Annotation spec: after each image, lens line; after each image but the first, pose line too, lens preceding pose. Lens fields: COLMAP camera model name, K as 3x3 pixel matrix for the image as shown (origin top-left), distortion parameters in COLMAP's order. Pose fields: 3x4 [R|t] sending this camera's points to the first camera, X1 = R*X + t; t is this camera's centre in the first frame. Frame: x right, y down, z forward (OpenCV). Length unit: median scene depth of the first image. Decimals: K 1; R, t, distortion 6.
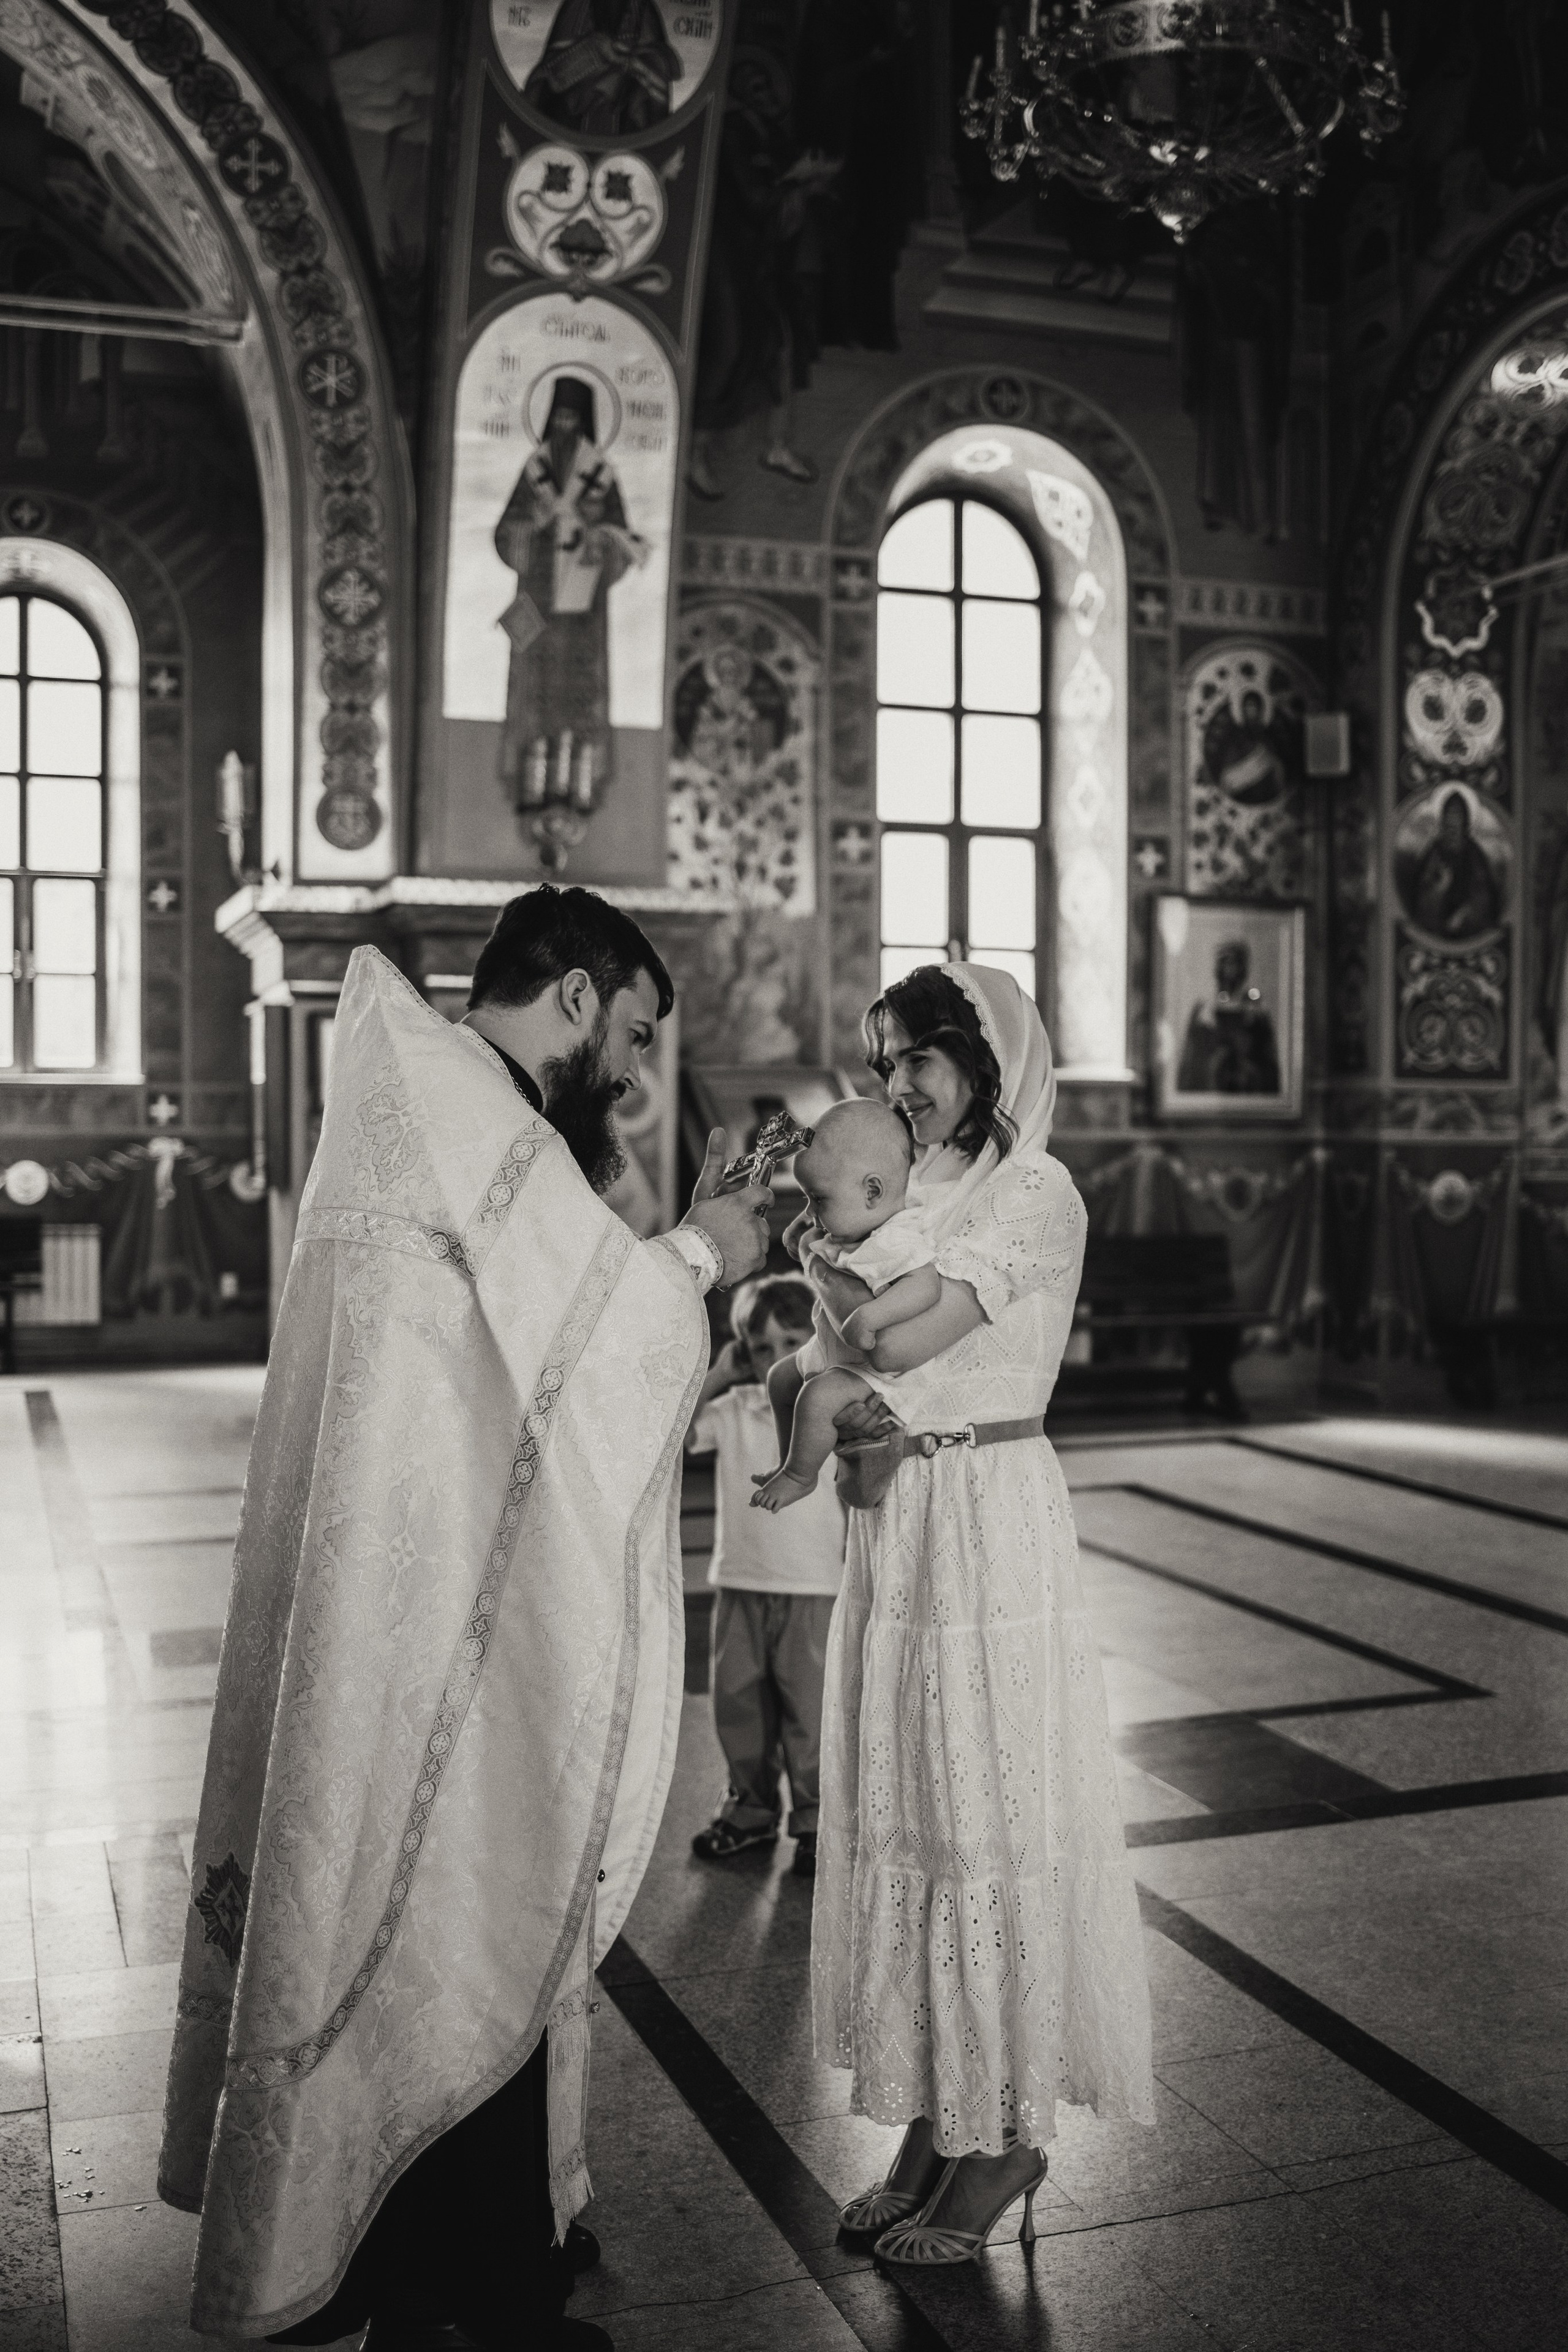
lens RADIAL K [[2275.6, 0, 776.1], [0, 2275.6, 1170.4], [0, 0, 1]] dist [-0.052806, 0.007268]
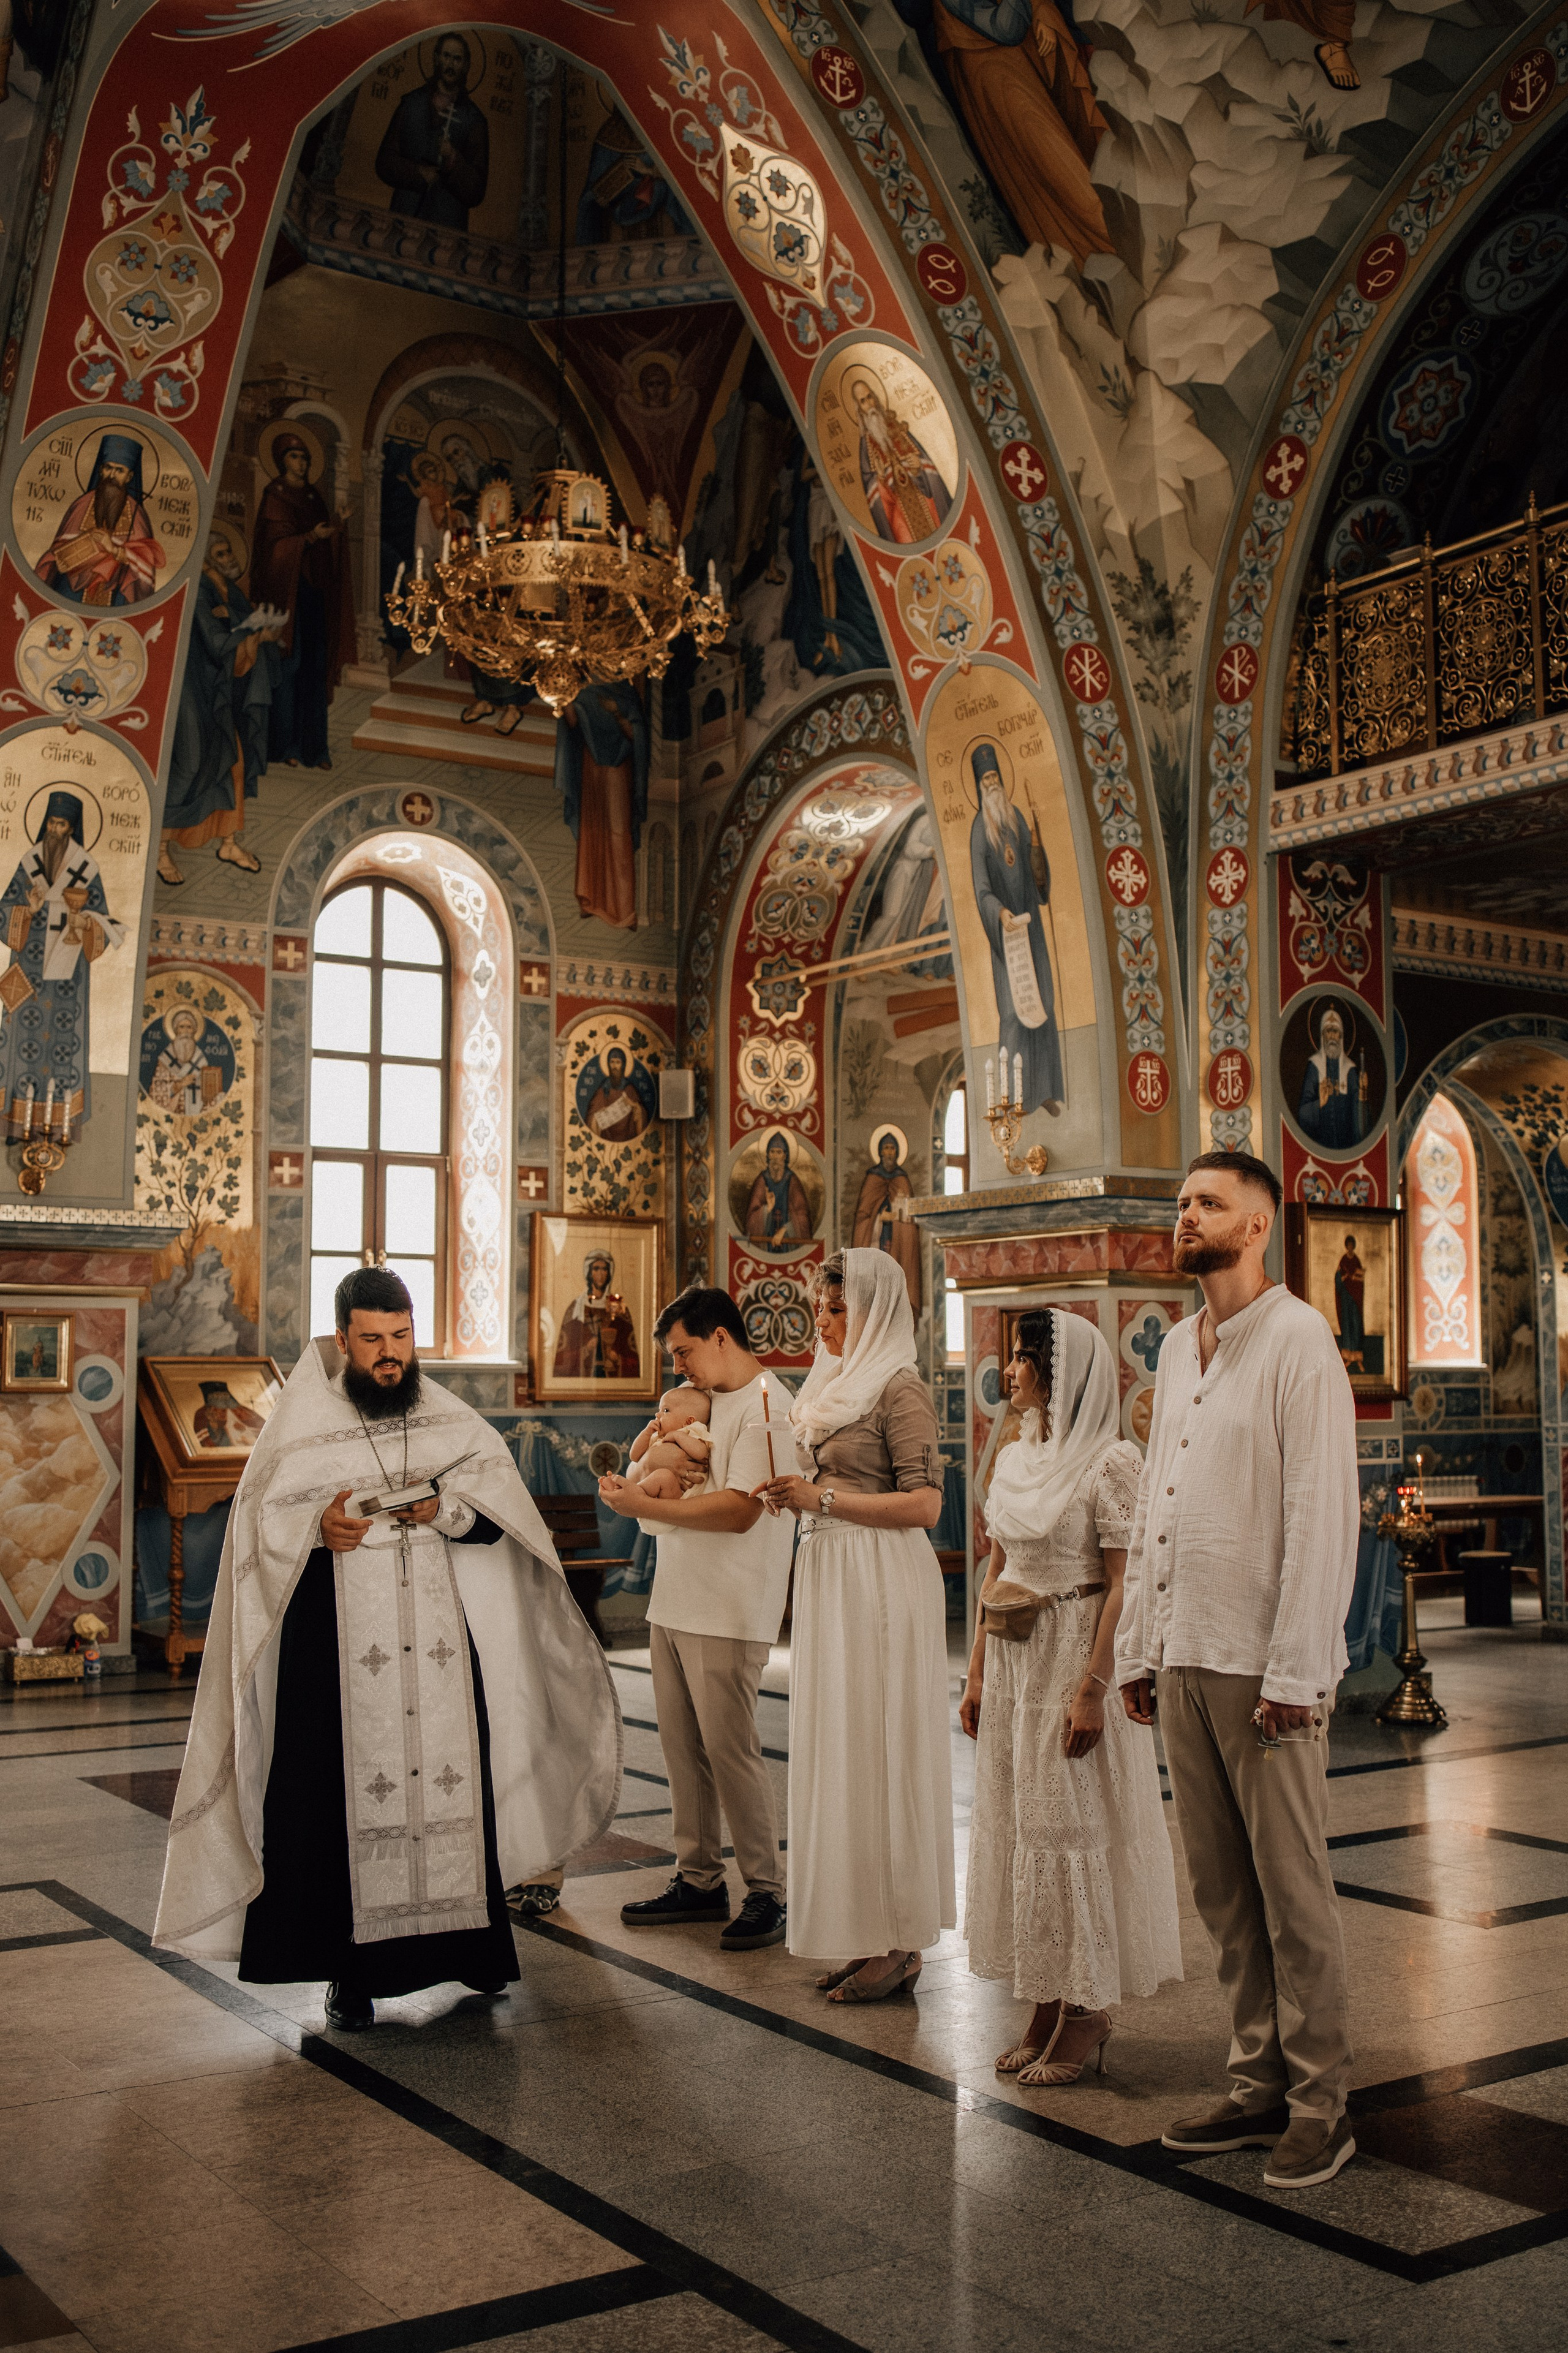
lens RADIAL K [[2276.4, 0, 776.1], [0, 2276.4, 1170.9], [0, 0, 1]] dist [-0.052806, 0.007268]
pose [[0.966399, 0.022353, 0.256074, -0.023382], [0.008410, 0.992929, -0.118415, 0.001531], [-0.256910, 0.116590, 0.959377, -0.220742]]
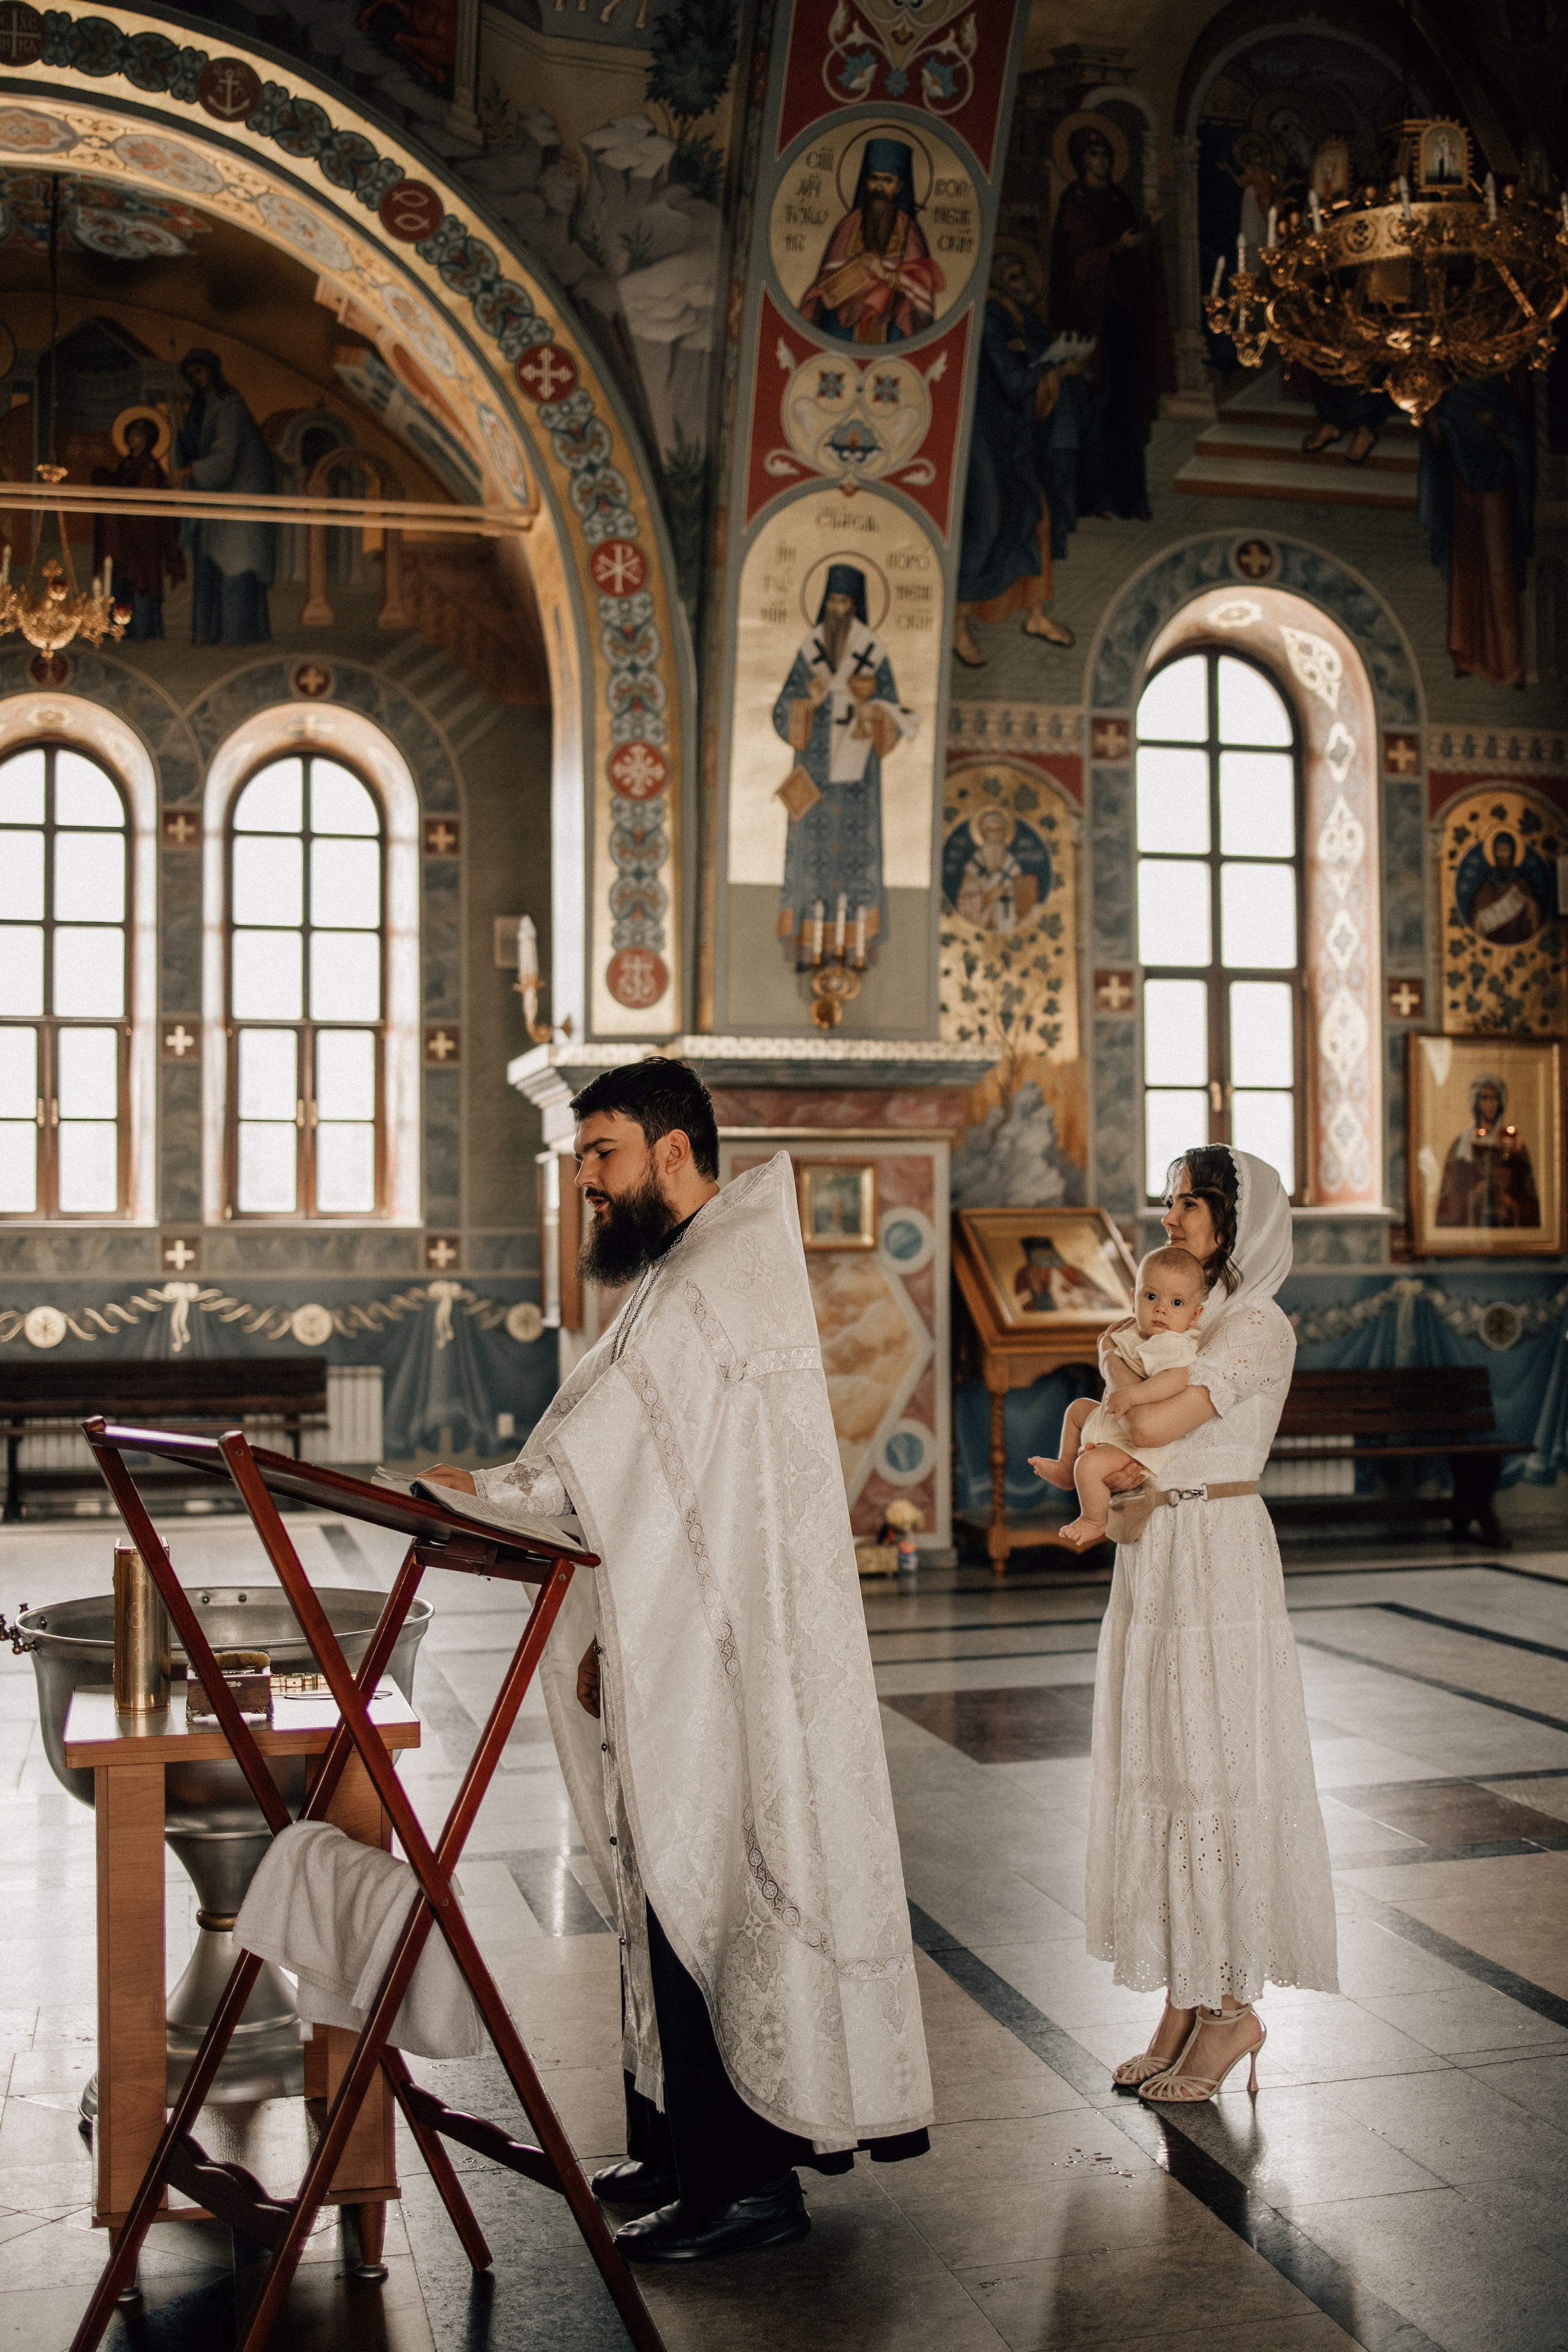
lens RADIAL K [[2500.4, 0, 916.9], [0, 2500.4, 1167.0], [0, 0, 1]] dist [-0.056181, 0.004275]
pose [[0.998813, -0.011201, -0.047406, -0.003117], [0.008479, 0.998325, -0.057234, 0.000936], [0.047968, 0.056764, 0.997235, -0.137226]]
